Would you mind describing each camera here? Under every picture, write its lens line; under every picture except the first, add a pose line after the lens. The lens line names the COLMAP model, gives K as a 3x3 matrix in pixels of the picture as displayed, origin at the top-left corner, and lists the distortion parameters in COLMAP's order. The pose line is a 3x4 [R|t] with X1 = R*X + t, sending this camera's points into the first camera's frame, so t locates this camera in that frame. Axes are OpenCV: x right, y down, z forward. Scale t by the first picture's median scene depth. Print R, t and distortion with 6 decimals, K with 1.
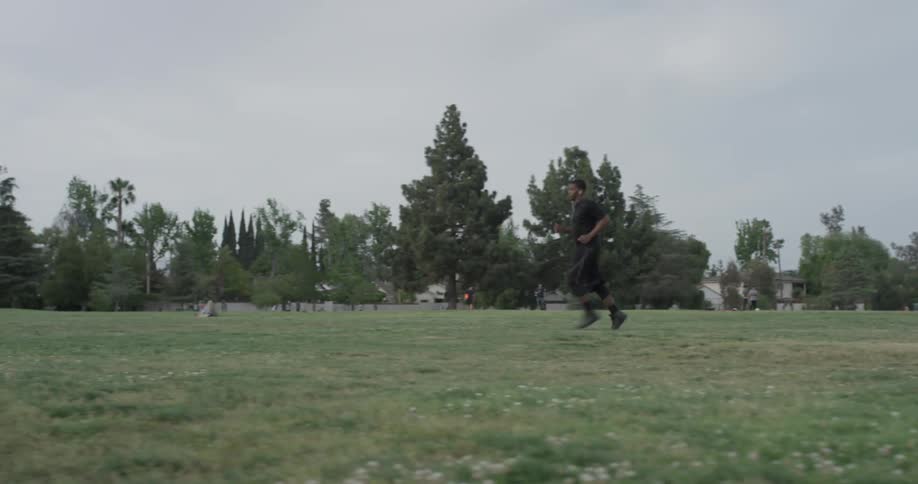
lens RADIAL K [[1334.0, 0, 456.1], [0, 1334.0, 246.1], [0, 0, 1]] dist [-0.037633, 0.000000]
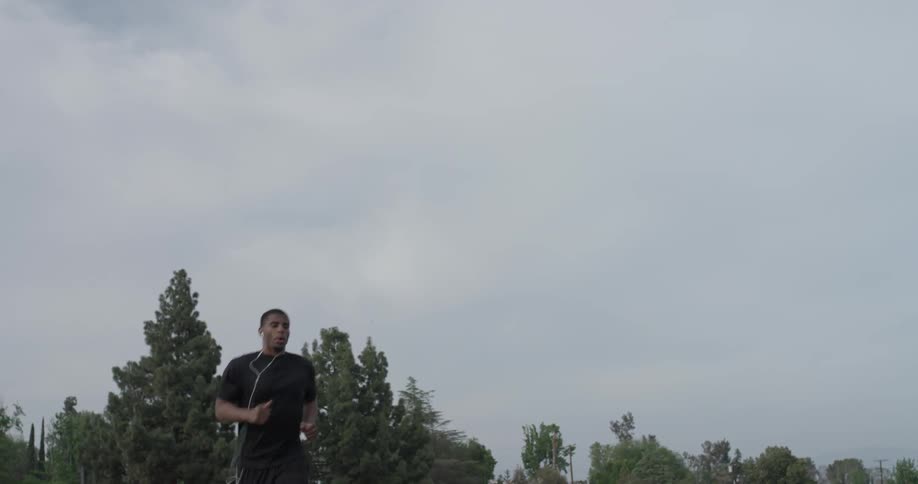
lens RADIAL K [[1334.0, 0, 456.4], [0, 1334.0, 238.9], [0, 0, 1]] dist [-0.037633, 0.000000]
pose [[0.987630, 0.033169, 0.153254, 0.033854], [-0.008056, 0.986814, -0.161657, 0.004835], [-0.156596, 0.158423, 0.974874, 0.158188]]
